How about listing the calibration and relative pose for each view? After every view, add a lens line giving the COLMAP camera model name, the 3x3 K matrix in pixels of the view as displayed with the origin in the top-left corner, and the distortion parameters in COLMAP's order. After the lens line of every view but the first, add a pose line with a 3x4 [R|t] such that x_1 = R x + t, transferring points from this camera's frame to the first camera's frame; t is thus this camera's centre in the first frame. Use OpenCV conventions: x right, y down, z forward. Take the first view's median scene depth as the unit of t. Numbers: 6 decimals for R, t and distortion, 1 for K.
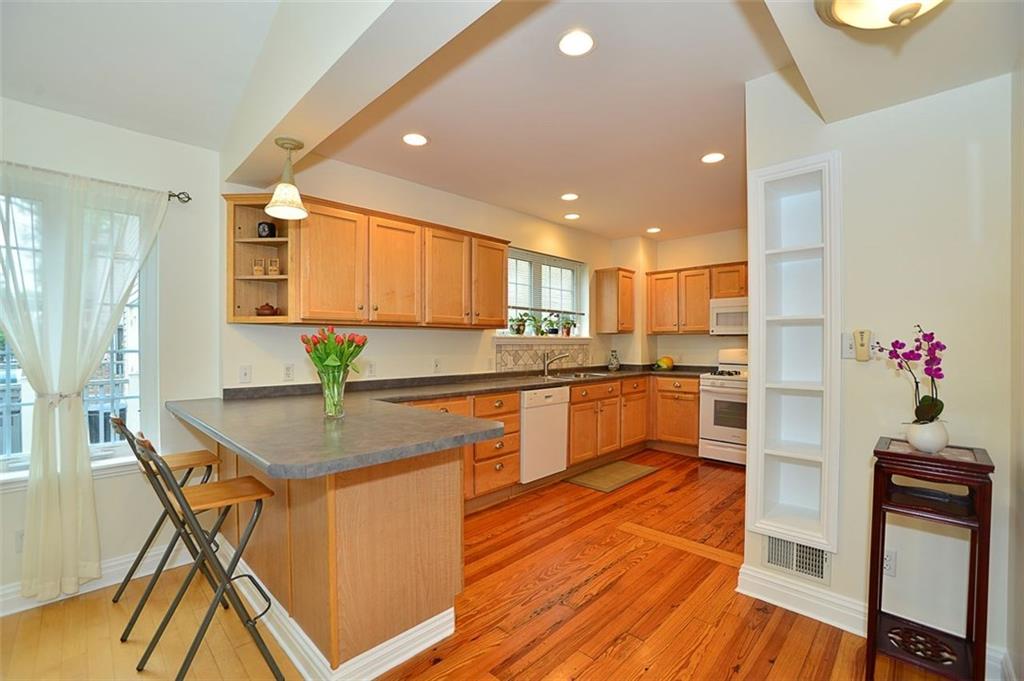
lens RADIAL K [[449.9, 0, 501.8], [0, 449.9, 342.1], [0, 0, 1]] dist [-0.039318, 0.009863]
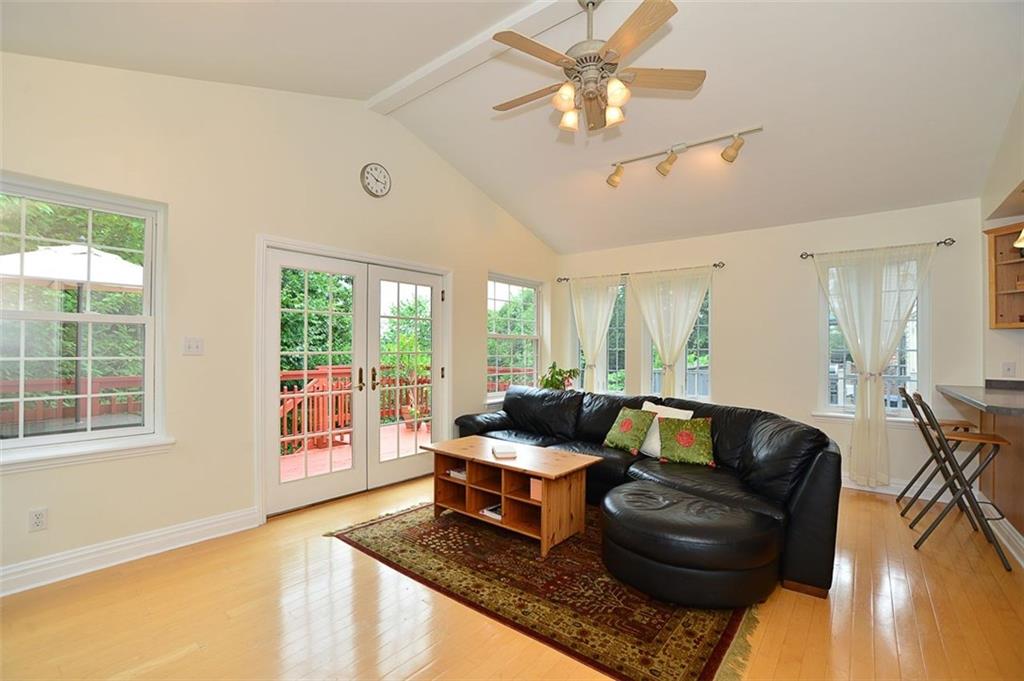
lens RADIAL K [[449.9, 0, 507.8], [0, 449.9, 348.7], [0, 0, 1]] dist [-0.039318, 0.009863]
pose [[0.113471, -0.001343, -0.993540, 0.301269], [-0.000699, 0.999999, -0.001432, 0.010368], [0.993541, 0.000857, 0.113470, -0.335732]]
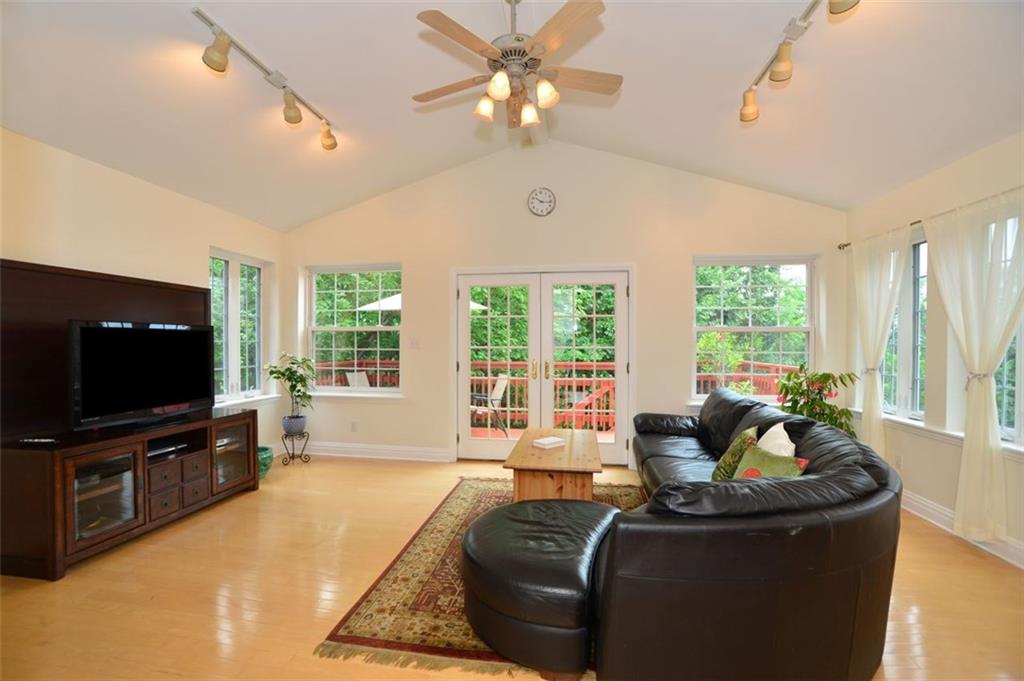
lens RADIAL K [[449.9, 0, 502.7], [0, 449.9, 348.0], [0, 0, 1]] dist [-0.039318, 0.009863]
pose [[-0.809205, 0.004719, -0.587507, 0.087907], [0.002075, 0.999984, 0.005173, 0.011901], [0.587522, 0.002967, -0.809203, 0.294368]]
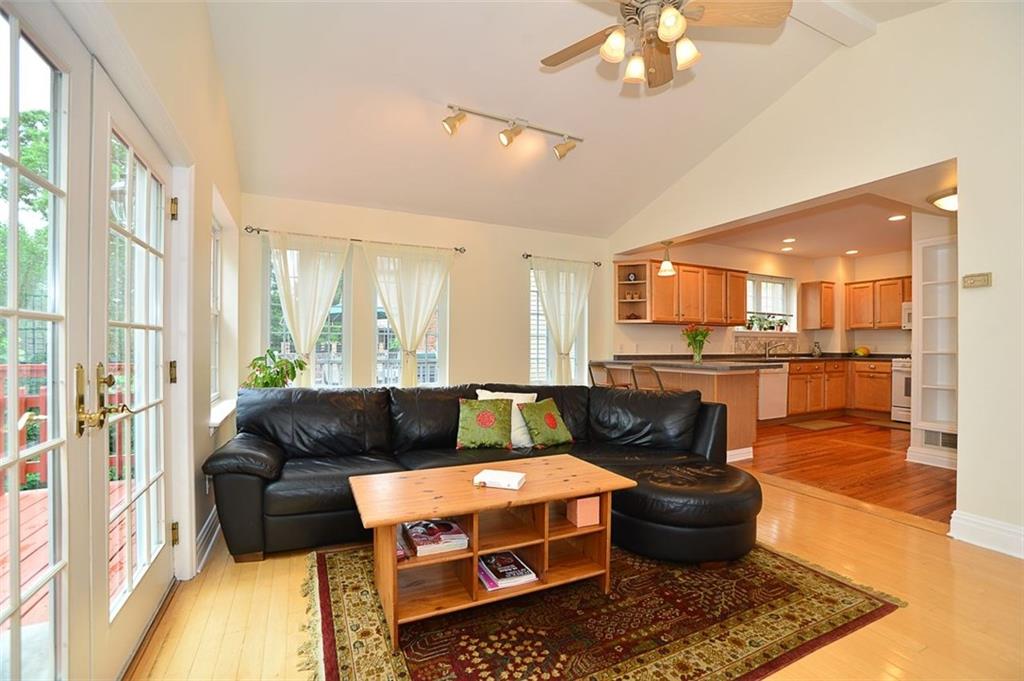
lens RADIAL K [[449.9, 0, 505.5], [0, 449.9, 344.1], [0, 0, 1]] dist [-0.039318, 0.009863]
pose [[0.945923, 0.002607, -0.324381, -0.254446], [-0.002615, 0.999996, 0.000411, 0.033040], [0.324381, 0.000460, 0.945926, -0.695911]]
